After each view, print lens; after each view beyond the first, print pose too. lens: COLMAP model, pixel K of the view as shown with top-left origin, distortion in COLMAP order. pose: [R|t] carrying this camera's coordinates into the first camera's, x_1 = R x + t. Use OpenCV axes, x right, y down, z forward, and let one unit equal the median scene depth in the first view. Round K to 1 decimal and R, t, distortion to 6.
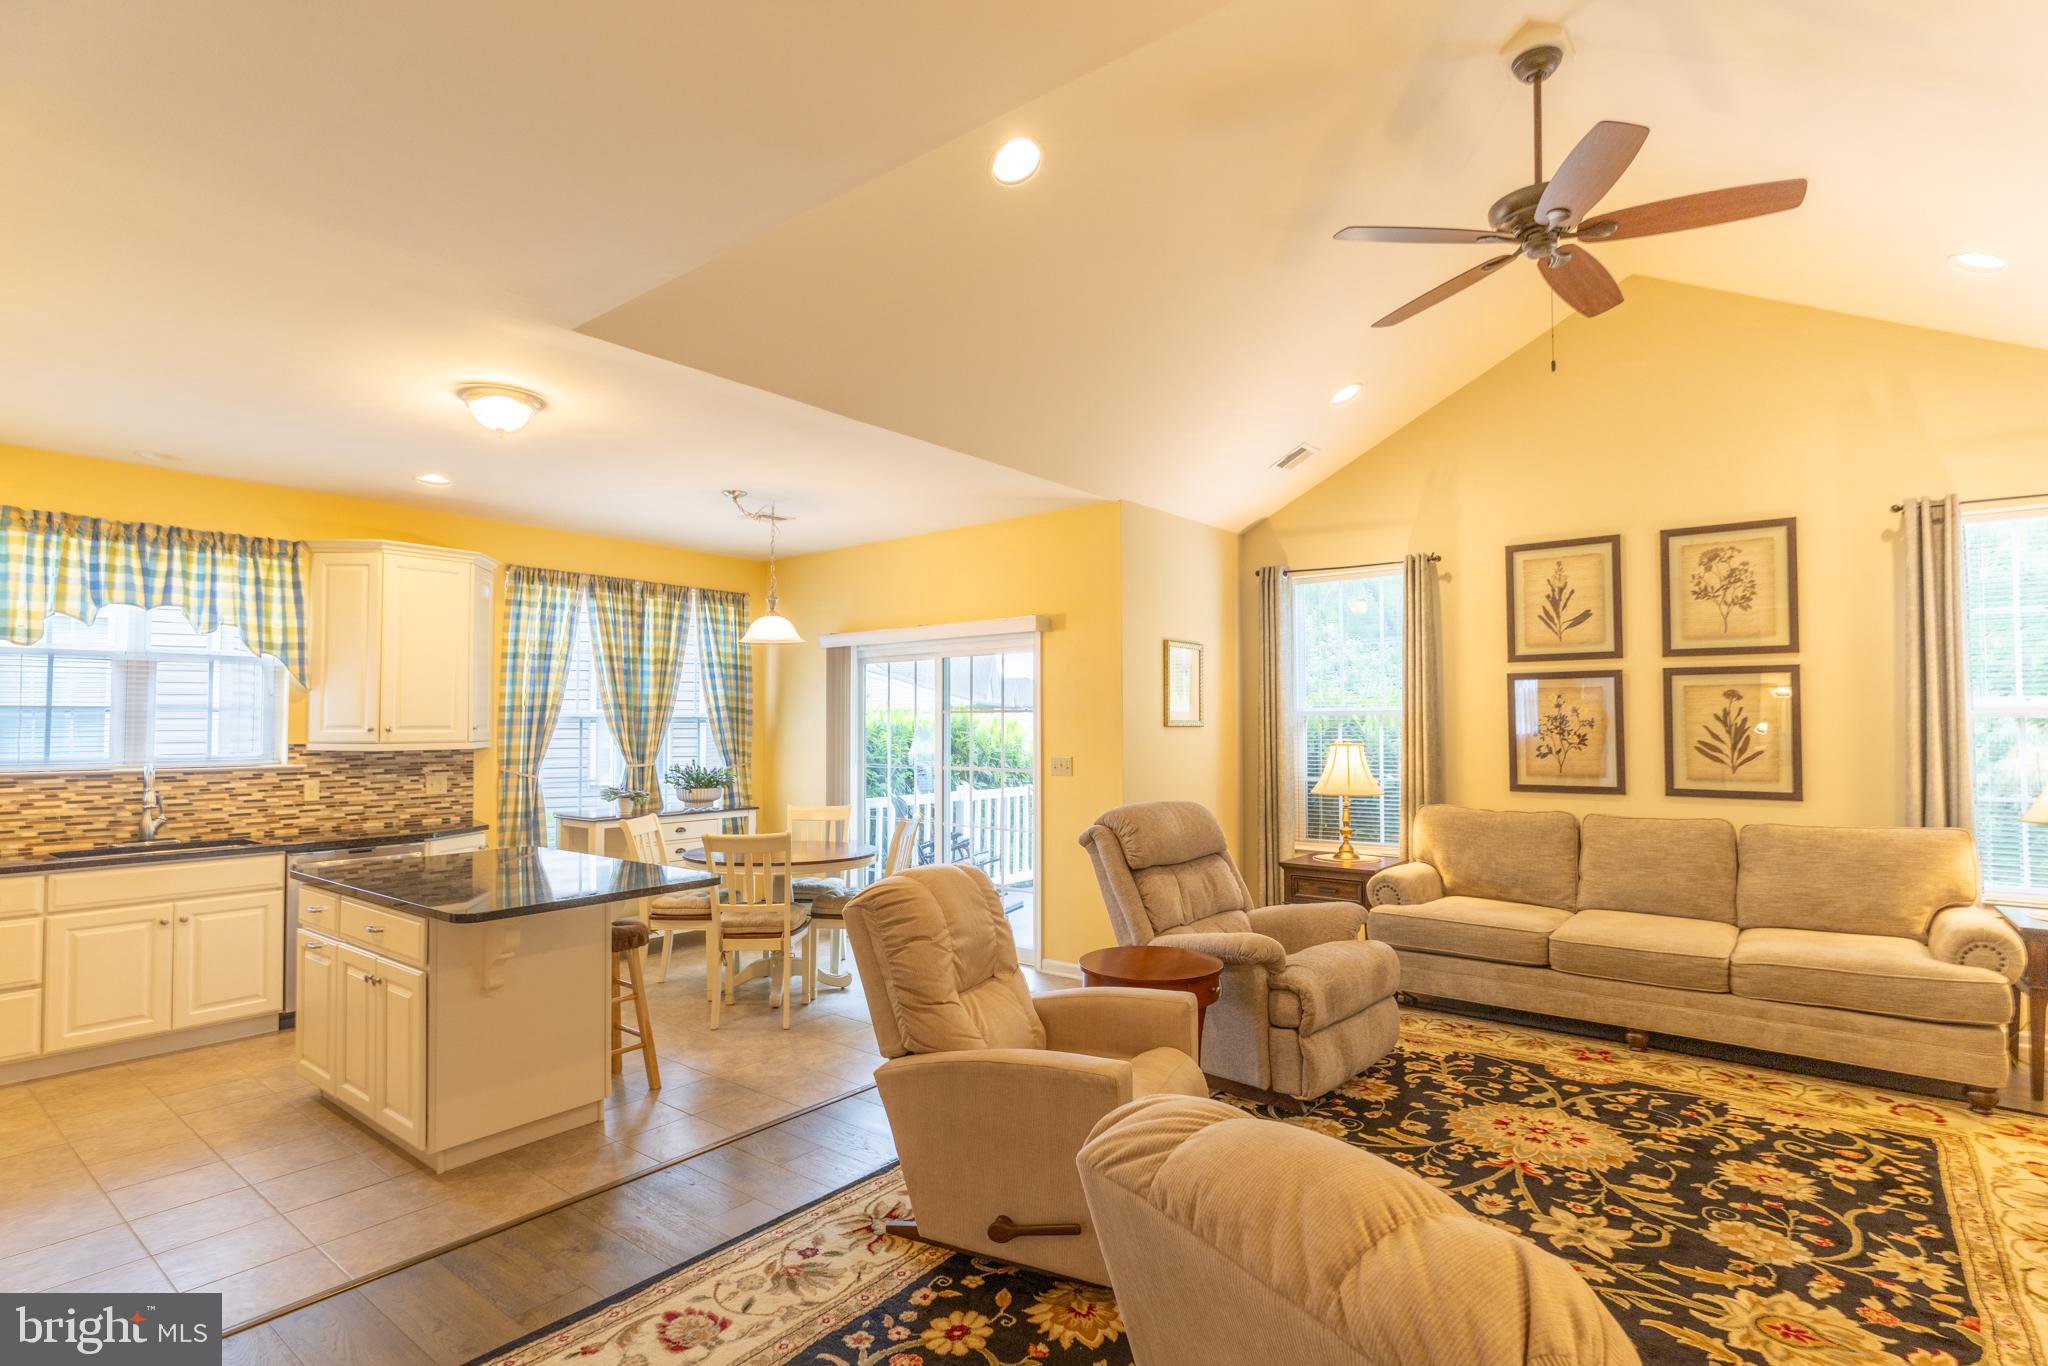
lens RADIAL K [[991.9, 0, 1019.7], [0, 991.9, 692.6], [0, 0, 1]] dist [-0.001724, 0.000823]
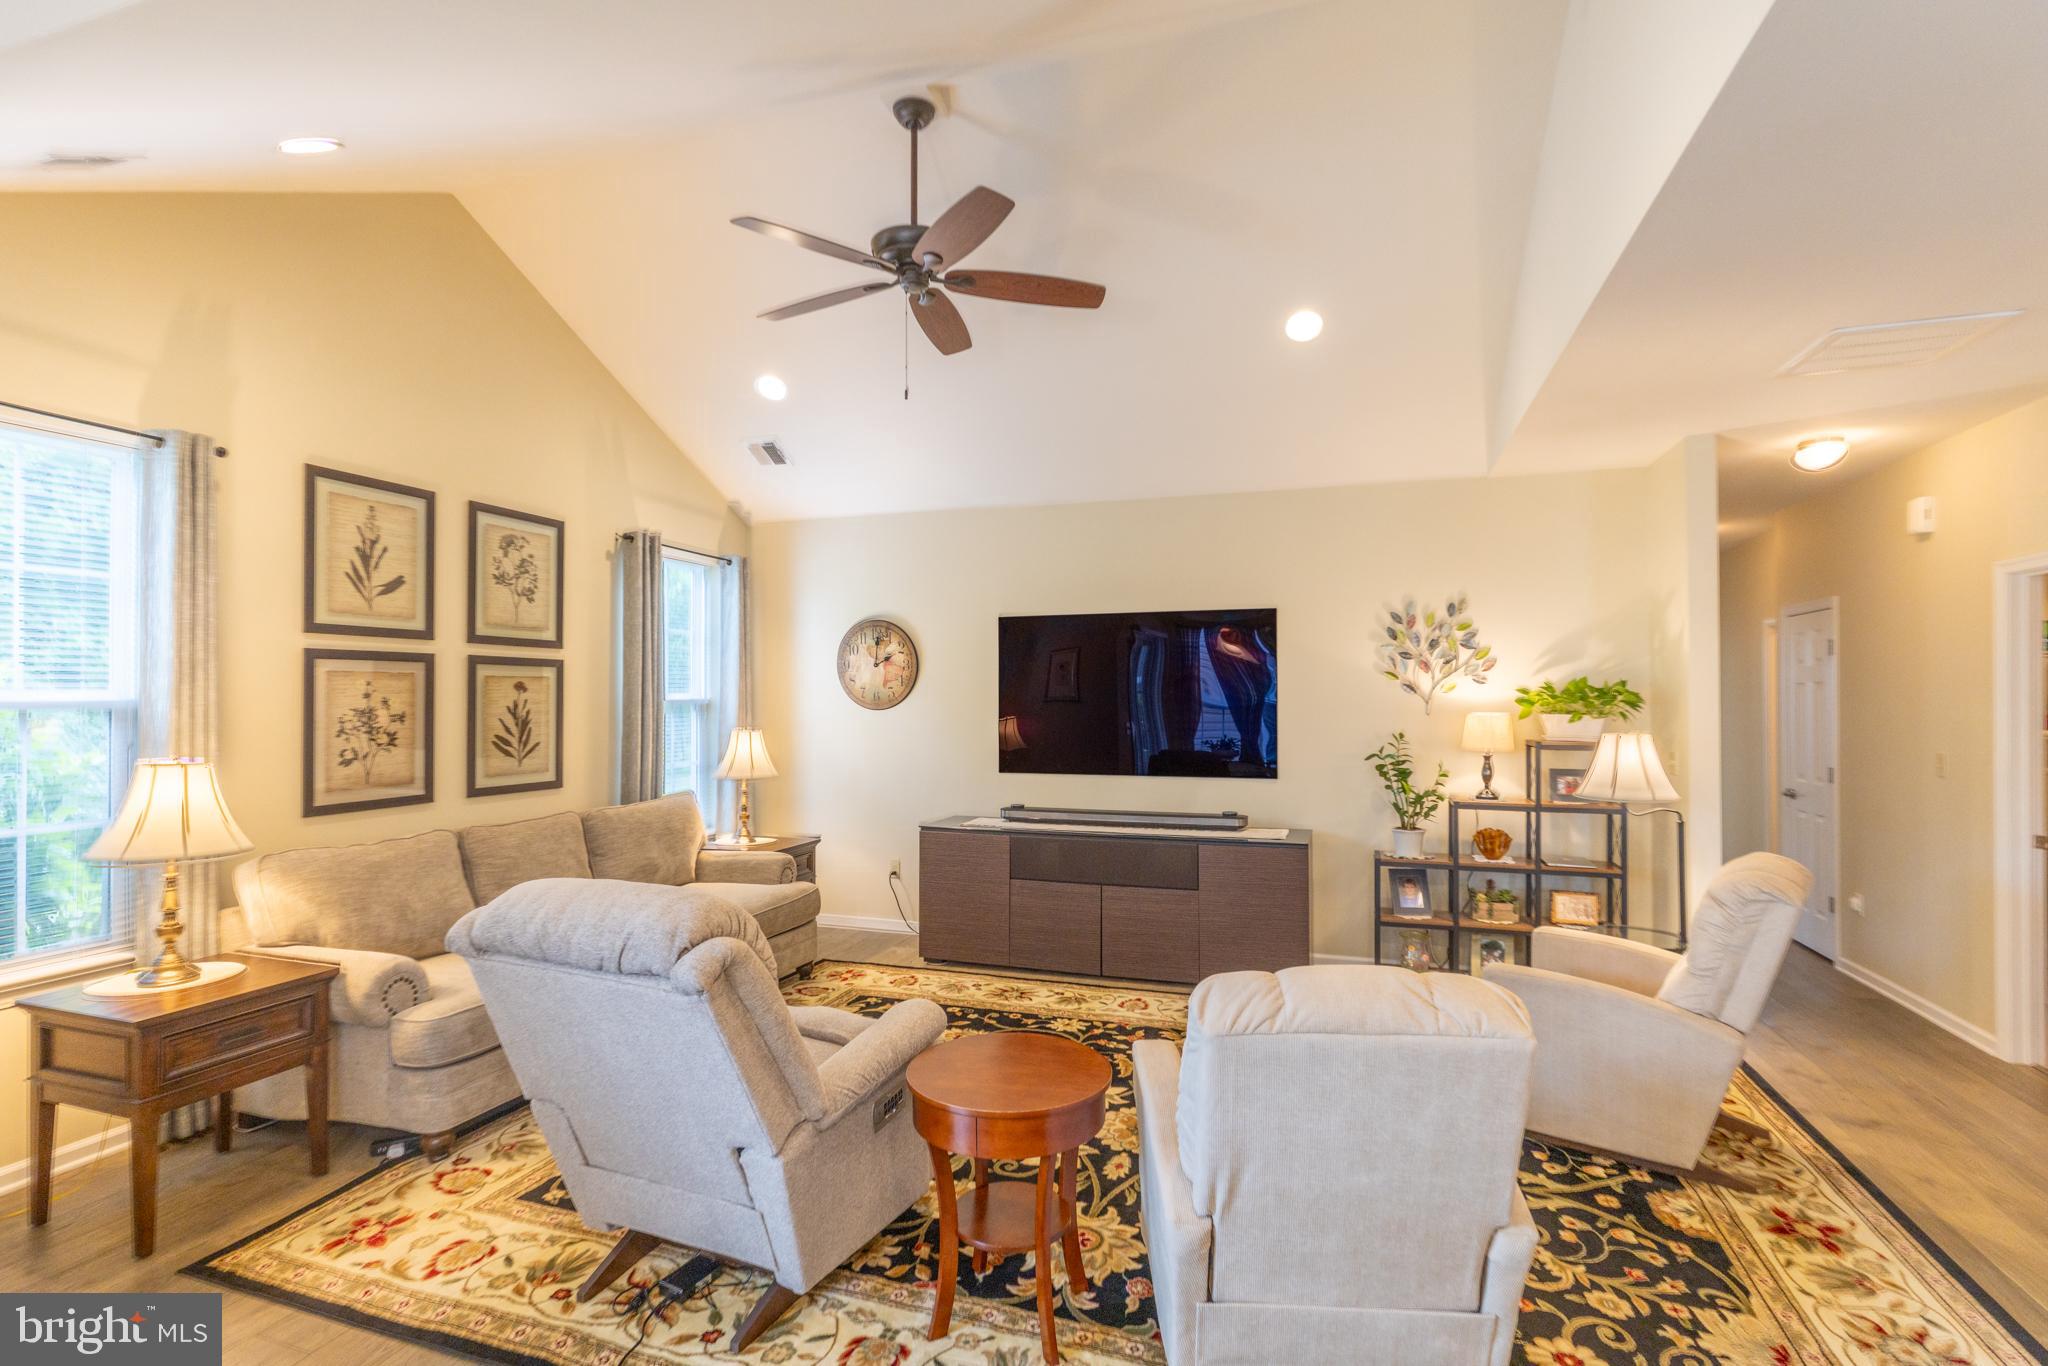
lens RADIAL K [[991.9, 0, 1019.7], [0, 991.9, 692.6], [0, 0, 1]] dist [-0.001724, 0.000823]
pose [[-0.341220, 0.006338, 0.939962, -0.433252], [-0.027625, 0.999478, -0.016768, 0.012540], [-0.939577, -0.031687, -0.340867, 1.004778]]
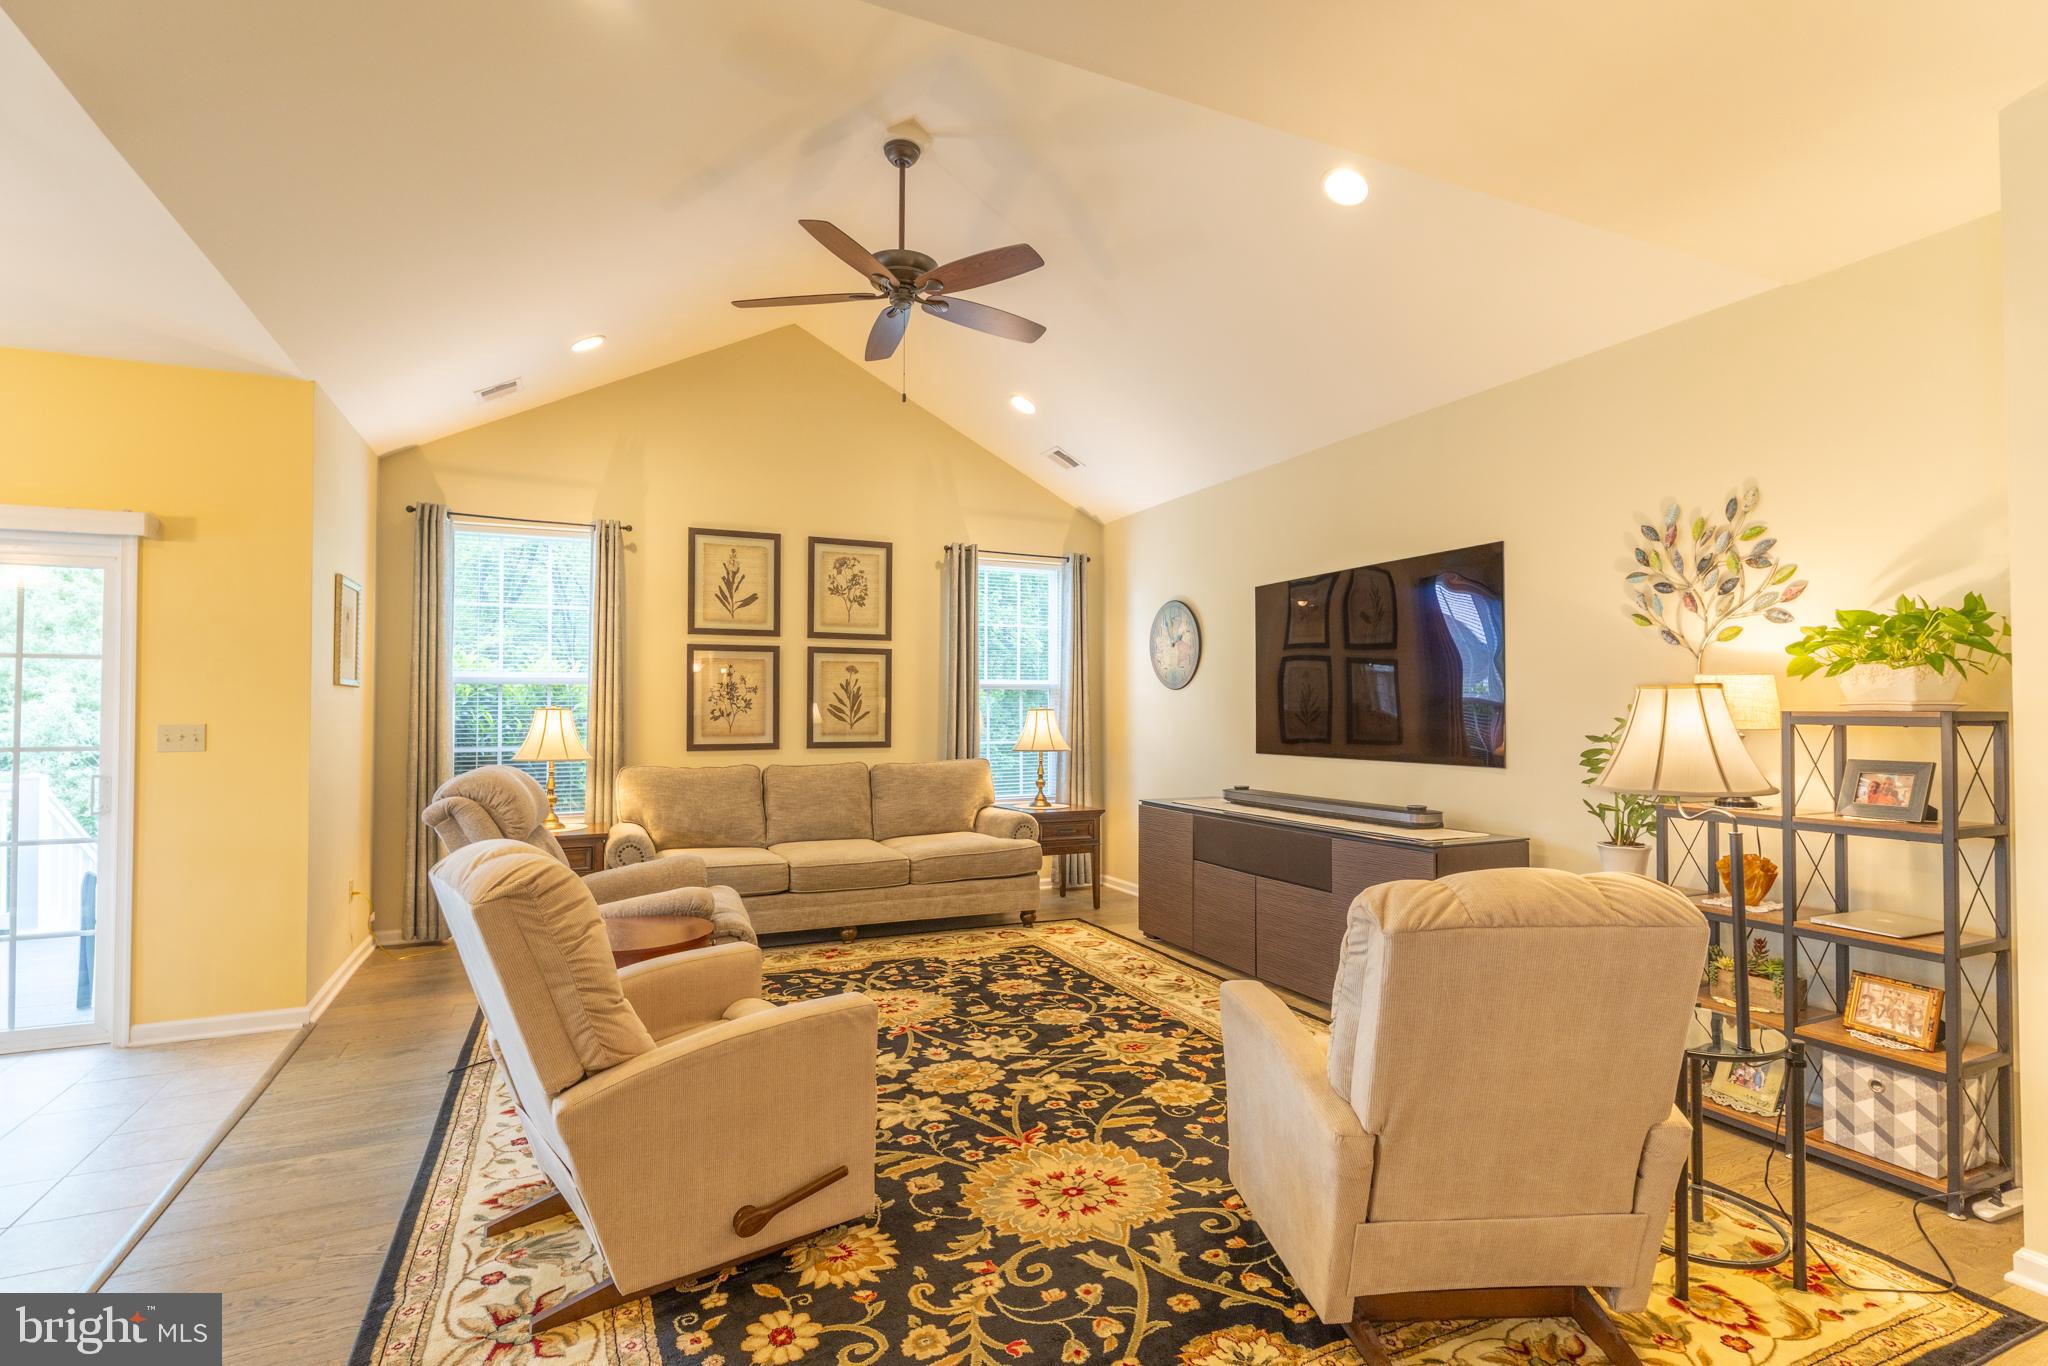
lens RADIAL K [[993.1, 0, 1009.9], [0, 993.1, 690.1], [0, 0, 1]] dist [0.000088, 0.000211]
pose [[0.461141, 0.020873, 0.887081, -0.415166], [-0.029405, 0.999534, -0.008233, 0.039838], [-0.886839, -0.022288, 0.461540, 0.231388]]
